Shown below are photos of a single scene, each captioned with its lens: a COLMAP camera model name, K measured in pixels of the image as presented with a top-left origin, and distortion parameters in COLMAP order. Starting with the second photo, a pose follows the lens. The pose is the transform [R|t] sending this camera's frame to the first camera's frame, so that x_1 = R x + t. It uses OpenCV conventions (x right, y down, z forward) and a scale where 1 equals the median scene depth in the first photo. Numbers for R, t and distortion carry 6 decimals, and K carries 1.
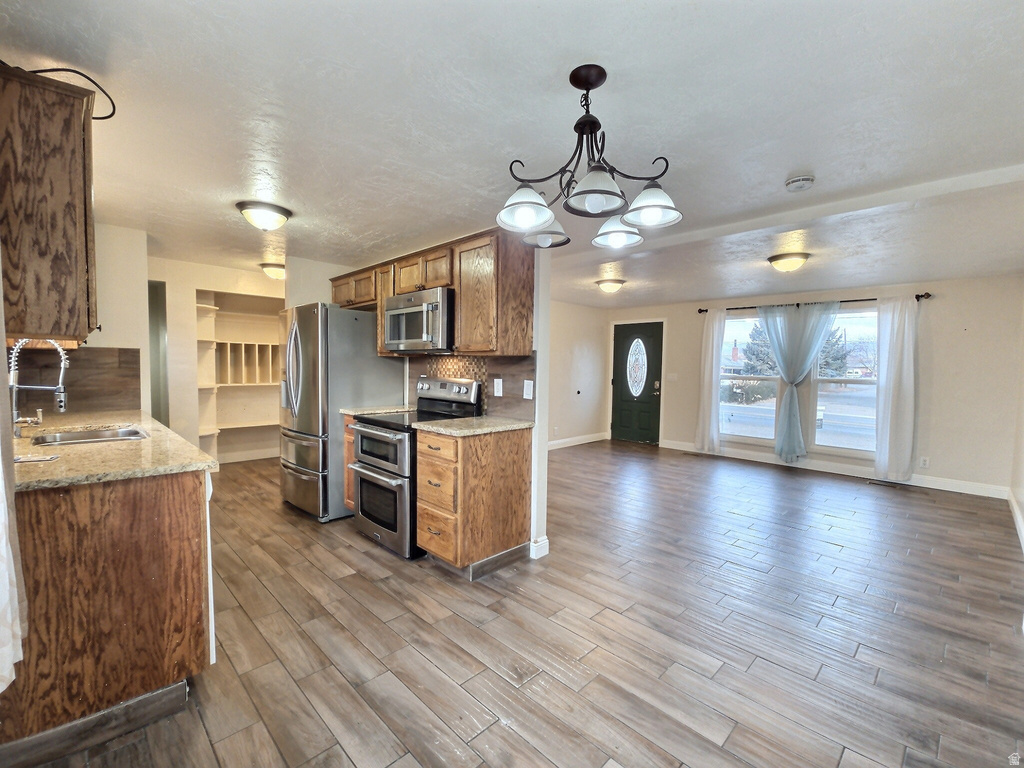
lens RADIAL K [[453.2, 0, 510.1], [0, 453.2, 385.0], [0, 0, 1]] dist [-0.002128, -0.001586]
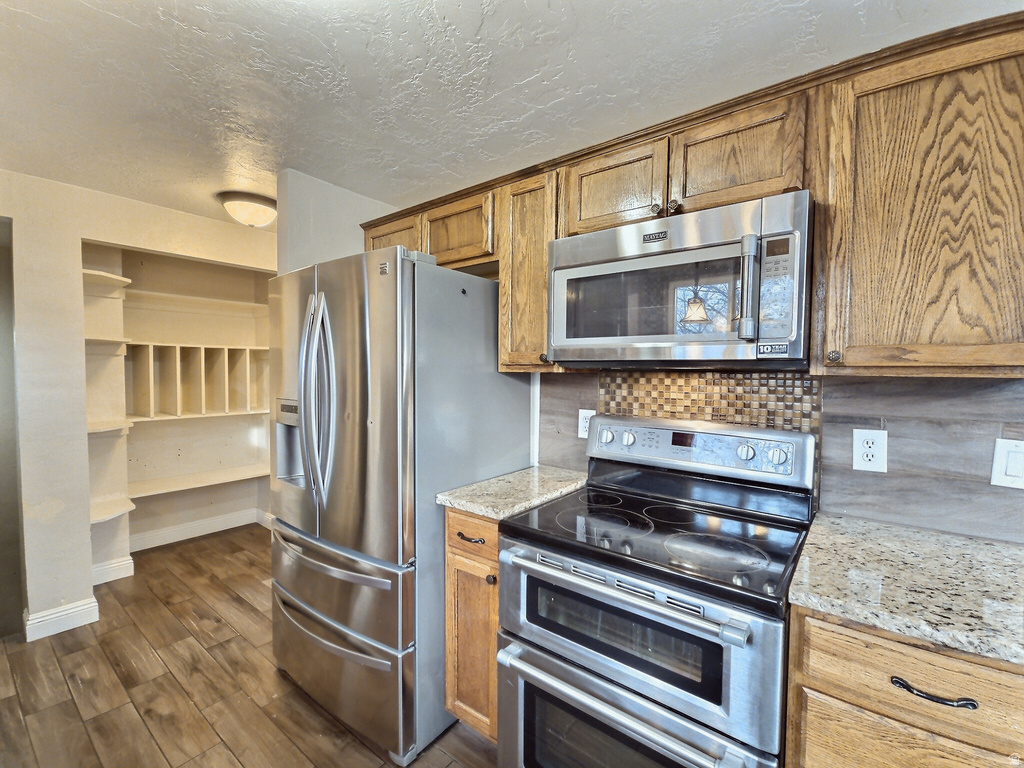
lens RADIAL K [[453.2, 0, 513.8], [0, 453.2, 385.2], [0, 0, 1]] dist [-0.002128, -0.001586]
pose [[0.991293, -0.010387, 0.131263, -0.302408], [0.011376, 0.999912, -0.006788, -0.041206], [-0.131181, 0.008222, 0.991324, 0.467456]]
